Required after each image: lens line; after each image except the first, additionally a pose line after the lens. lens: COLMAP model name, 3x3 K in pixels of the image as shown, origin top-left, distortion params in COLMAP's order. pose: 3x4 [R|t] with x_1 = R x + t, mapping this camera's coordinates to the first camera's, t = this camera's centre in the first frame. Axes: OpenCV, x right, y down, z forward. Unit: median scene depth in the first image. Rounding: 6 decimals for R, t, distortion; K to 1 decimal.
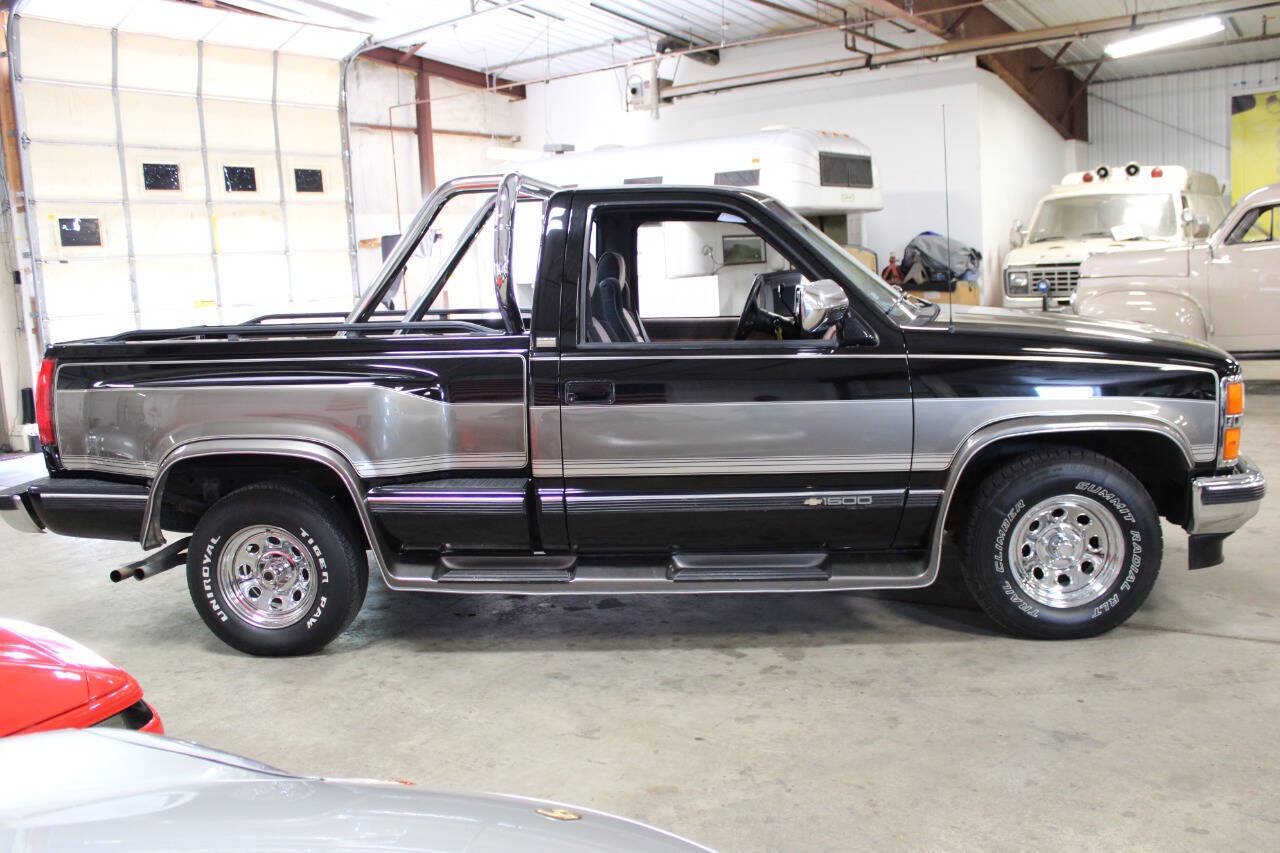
lens RADIAL K [[1144.4, 0, 643.6], [0, 1144.4, 417.7], [0, 0, 1]] dist [-0.152410, 0.150709]
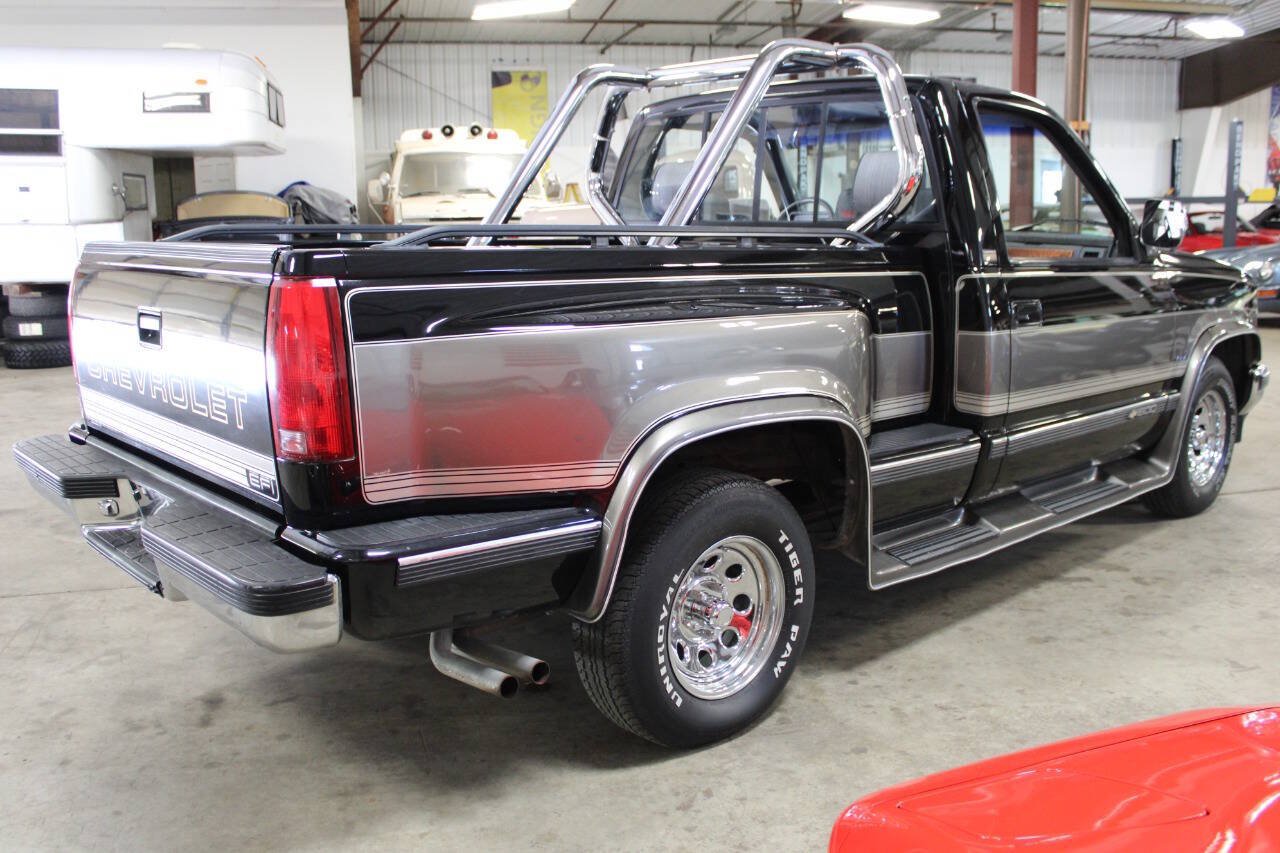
lens RADIAL K [[1144.4, 0, 643.6], [0, 1144.4, 417.7], [0, 0, 1]] dist [-0.152410, 0.150709]
pose [[0.668593, -0.089532, 0.738219, -0.295848], [0.072721, 0.995839, 0.054915, -0.003719], [-0.740065, 0.016968, 0.672322, 0.212502]]
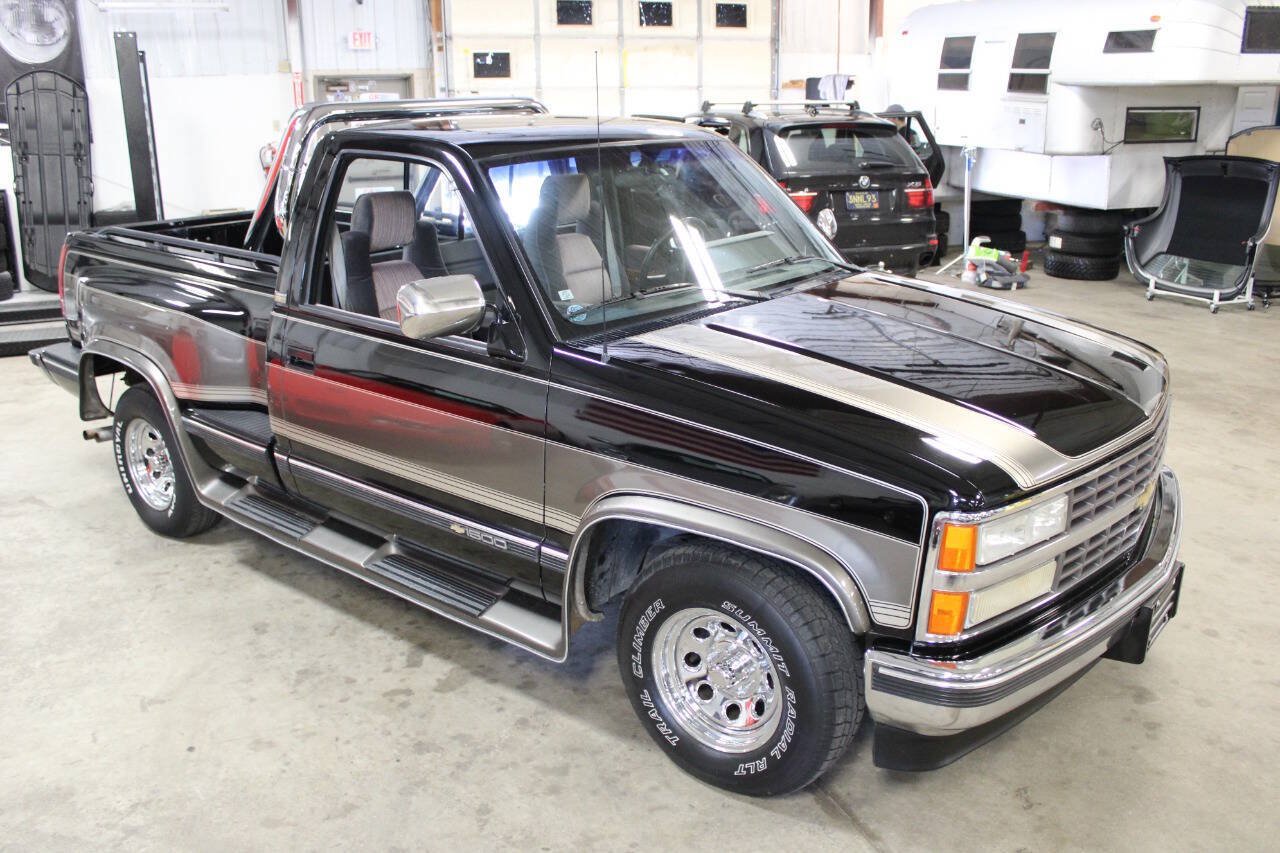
lens RADIAL K [[1100.2, 0, 641.1], [0, 1100.2, 425.3], [0, 0, 1]] dist [-0.156263, 0.146355]
pose [[0.841538, 0.202105, -0.500967, 0.217653], [-0.105697, 0.971055, 0.214199, -0.063490], [0.529757, -0.127306, 0.838541, 0.129222]]
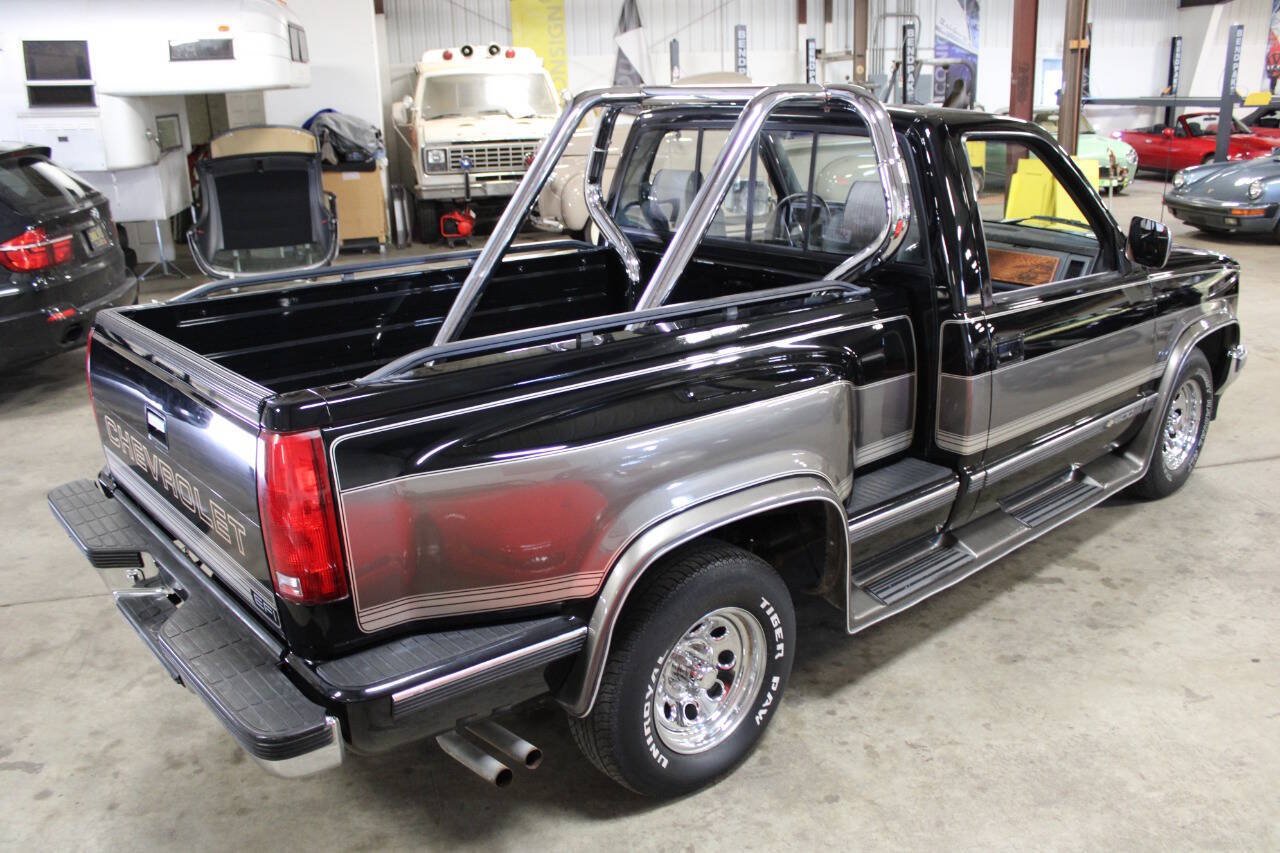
lens RADIAL K [[1064.5, 0, 640.0], [0, 1064.5, 426.5], [0, 0, 1]] dist [-0.163004, 0.144546]
pose [[0.684354, -0.191201, 0.703635, -0.279045], [0.084044, 0.979260, 0.184357, -0.046828], [-0.724290, -0.067029, 0.686229, 0.213401]]
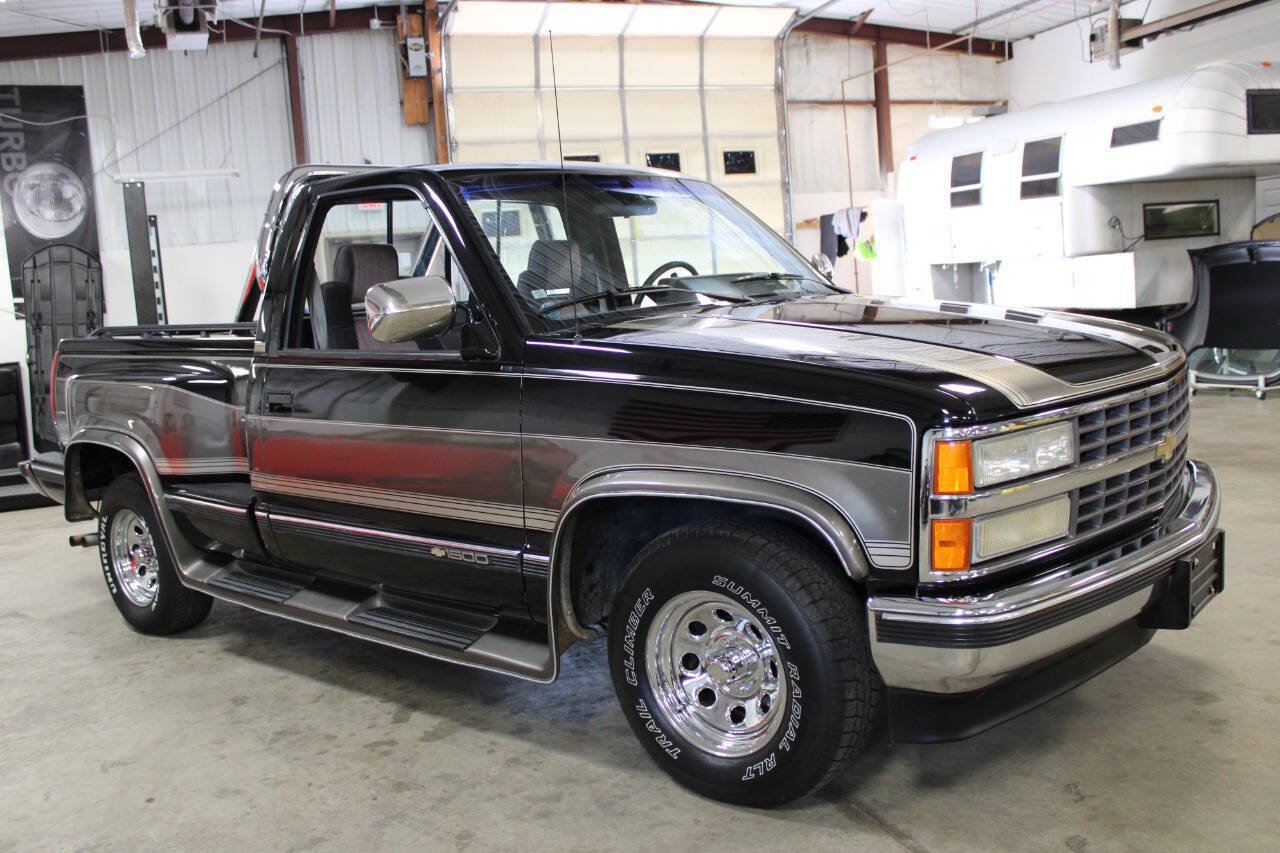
lens RADIAL K [[1144.4, 0, 643.6], [0, 1144.4, 417.7], [0, 0, 1]] dist [-0.152410, 0.150709]
pose [[0.830527, 0.054659, -0.554290, 0.233623], [-0.043204, 0.998497, 0.033727, -0.018060], [0.555300, -0.004064, 0.831640, 0.135577]]
